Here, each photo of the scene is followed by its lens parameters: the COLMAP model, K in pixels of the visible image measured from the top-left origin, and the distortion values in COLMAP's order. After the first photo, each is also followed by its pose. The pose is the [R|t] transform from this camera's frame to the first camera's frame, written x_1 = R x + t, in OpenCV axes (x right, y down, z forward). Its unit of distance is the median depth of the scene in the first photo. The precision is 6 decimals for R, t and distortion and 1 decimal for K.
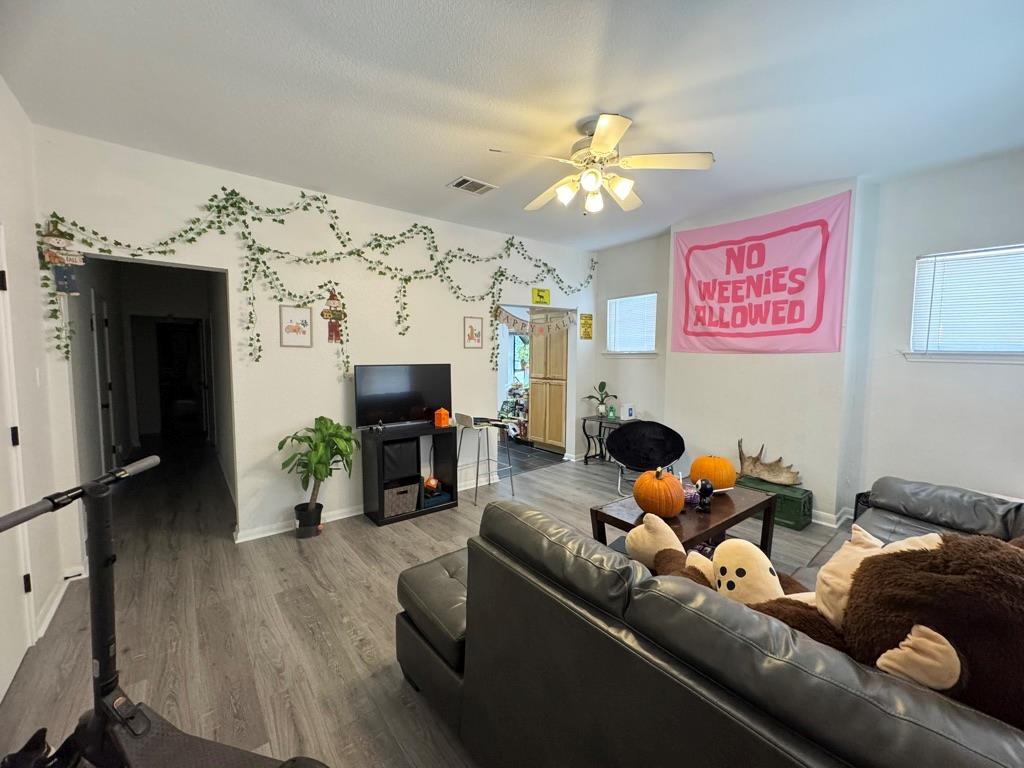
lens RADIAL K [[412.6, 0, 512.7], [0, 412.6, 381.8], [0, 0, 1]] dist [-0.002670, 0.000228]
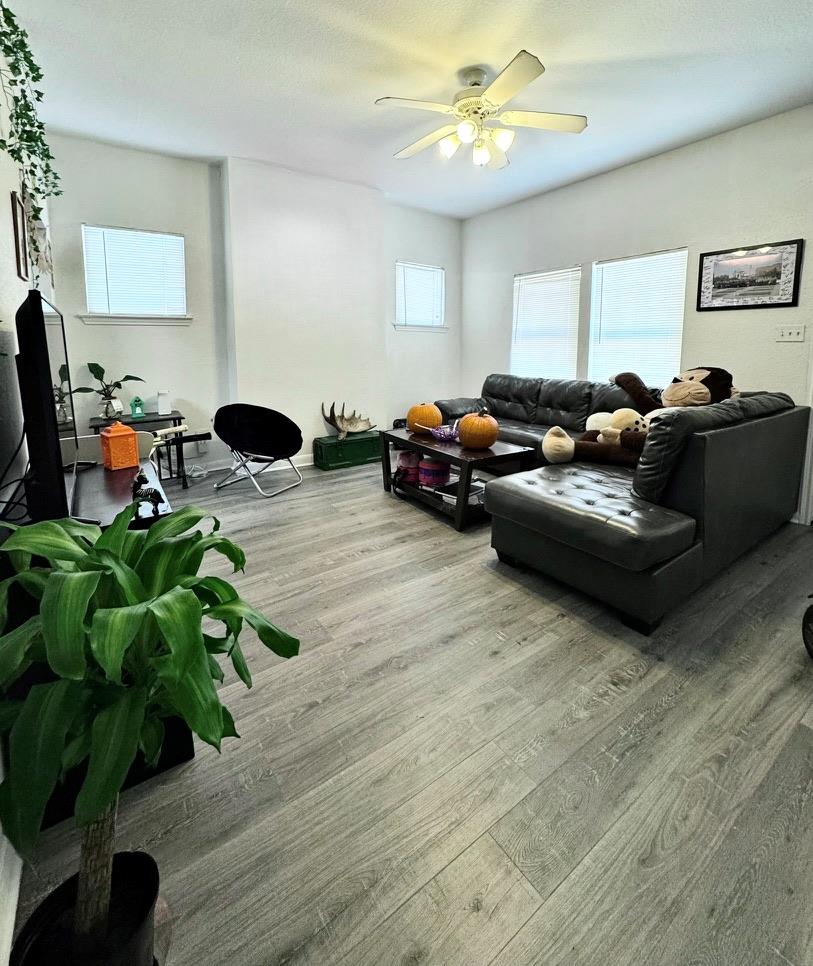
lens RADIAL K [[450.4, 0, 435.1], [0, 450.4, 396.8], [0, 0, 1]] dist [0.000377, -0.000048]
pose [[0.039446, -0.119956, 0.991995, -0.980861], [0.067682, 0.990809, 0.117121, 0.012289], [-0.996927, 0.062520, 0.047202, 1.107222]]
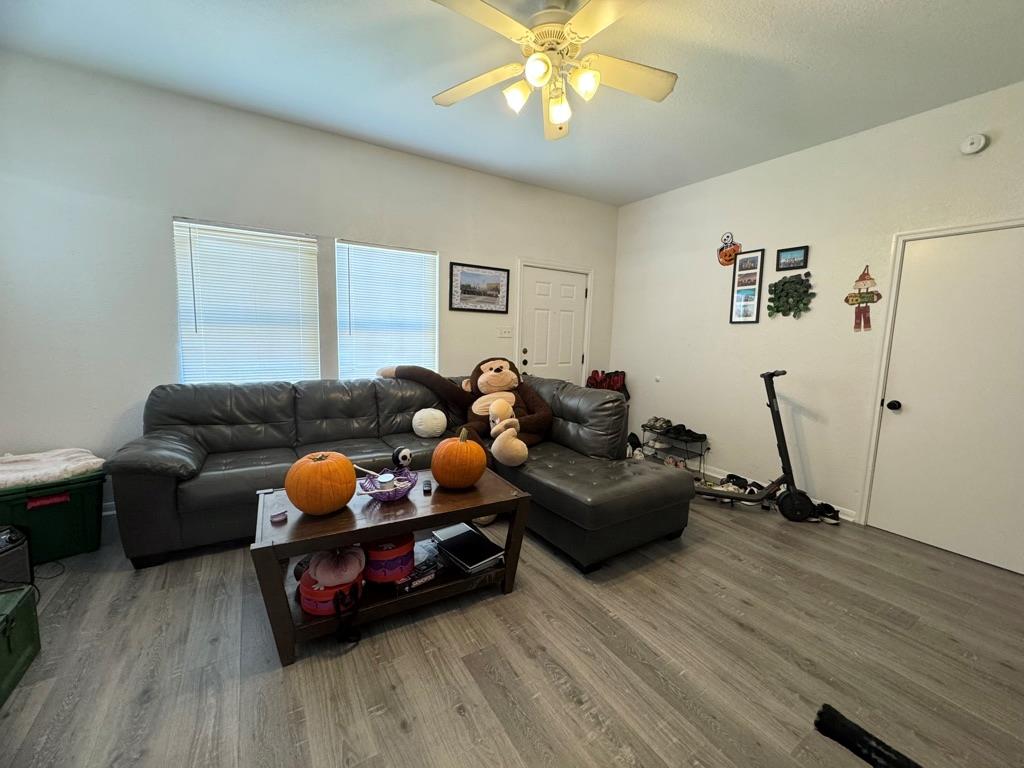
lens RADIAL K [[408.8, 0, 505.1], [0, 408.8, 379.2], [0, 0, 1]] dist [-0.001691, 0.000079]
pose [[-0.990366, -0.051994, 0.128341, 0.160792], [-0.027606, 0.982360, 0.184951, -0.073592], [-0.135693, 0.179627, -0.974331, 1.906006]]
